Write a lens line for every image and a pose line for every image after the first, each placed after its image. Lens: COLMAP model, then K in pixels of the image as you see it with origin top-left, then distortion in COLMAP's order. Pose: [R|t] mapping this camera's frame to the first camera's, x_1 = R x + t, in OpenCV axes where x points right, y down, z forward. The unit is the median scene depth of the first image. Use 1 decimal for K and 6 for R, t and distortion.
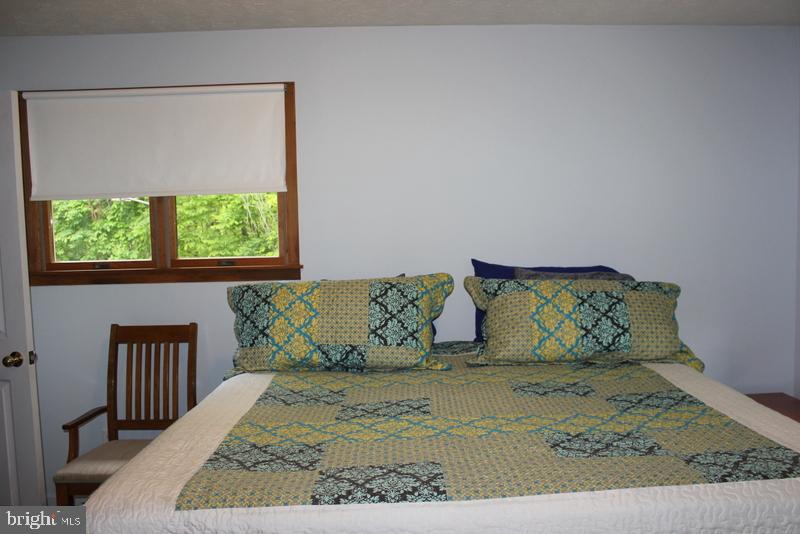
lens RADIAL K [[674.3, 0, 404.1], [0, 674.3, 269.0], [0, 0, 1]] dist [-0.162757, 0.138732]
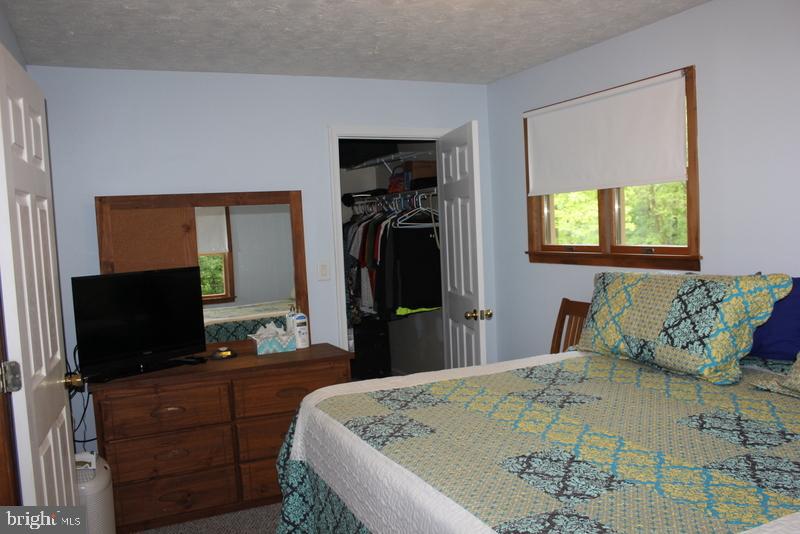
lens RADIAL K [[674.3, 0, 405.1], [0, 674.3, 266.0], [0, 0, 1]] dist [-0.162757, 0.138732]
pose [[0.404888, 0.058035, -0.912523, 0.647541], [-0.027796, 0.998304, 0.051158, -0.033994], [0.913944, 0.004651, 0.405815, 0.285601]]
